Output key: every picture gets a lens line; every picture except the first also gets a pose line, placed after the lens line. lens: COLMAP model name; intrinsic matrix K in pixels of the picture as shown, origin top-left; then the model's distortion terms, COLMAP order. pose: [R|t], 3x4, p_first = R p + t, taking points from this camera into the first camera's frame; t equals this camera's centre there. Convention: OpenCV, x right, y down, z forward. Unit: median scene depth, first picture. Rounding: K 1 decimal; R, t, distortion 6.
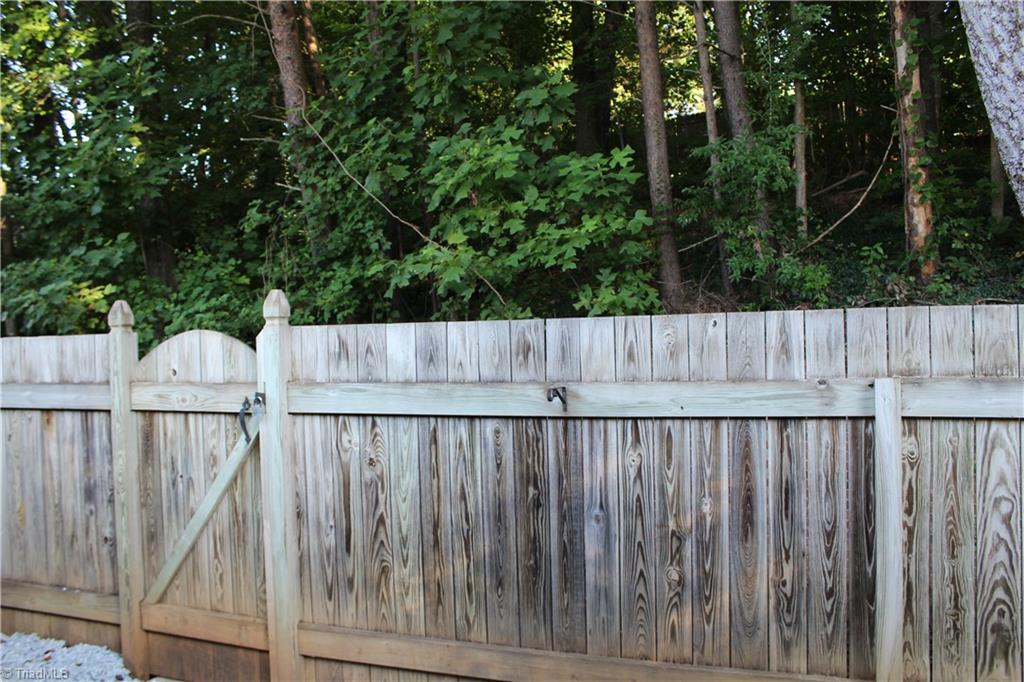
lens RADIAL K [[870.5, 0, 507.6], [0, 870.5, 345.8], [0, 0, 1]] dist [-0.149424, 0.118480]
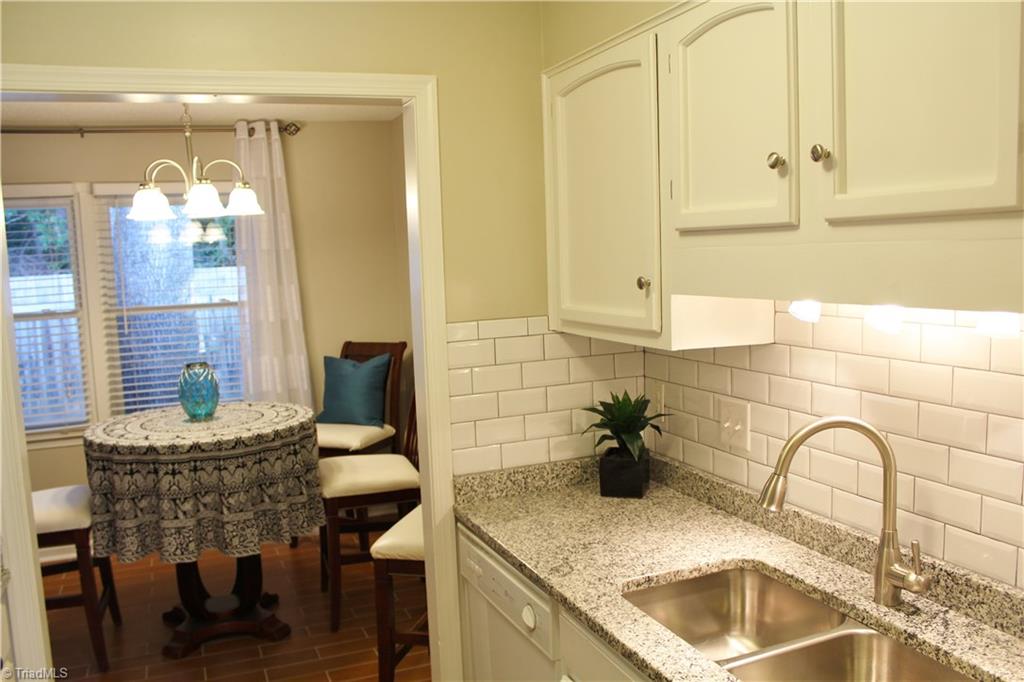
lens RADIAL K [[870.5, 0, 516.3], [0, 870.5, 355.2], [0, 0, 1]] dist [-0.149424, 0.118480]
pose [[0.729786, -0.086620, 0.678167, -0.351013], [0.030568, 0.995084, 0.094204, 0.001608], [-0.682992, -0.048018, 0.728846, -1.536895]]
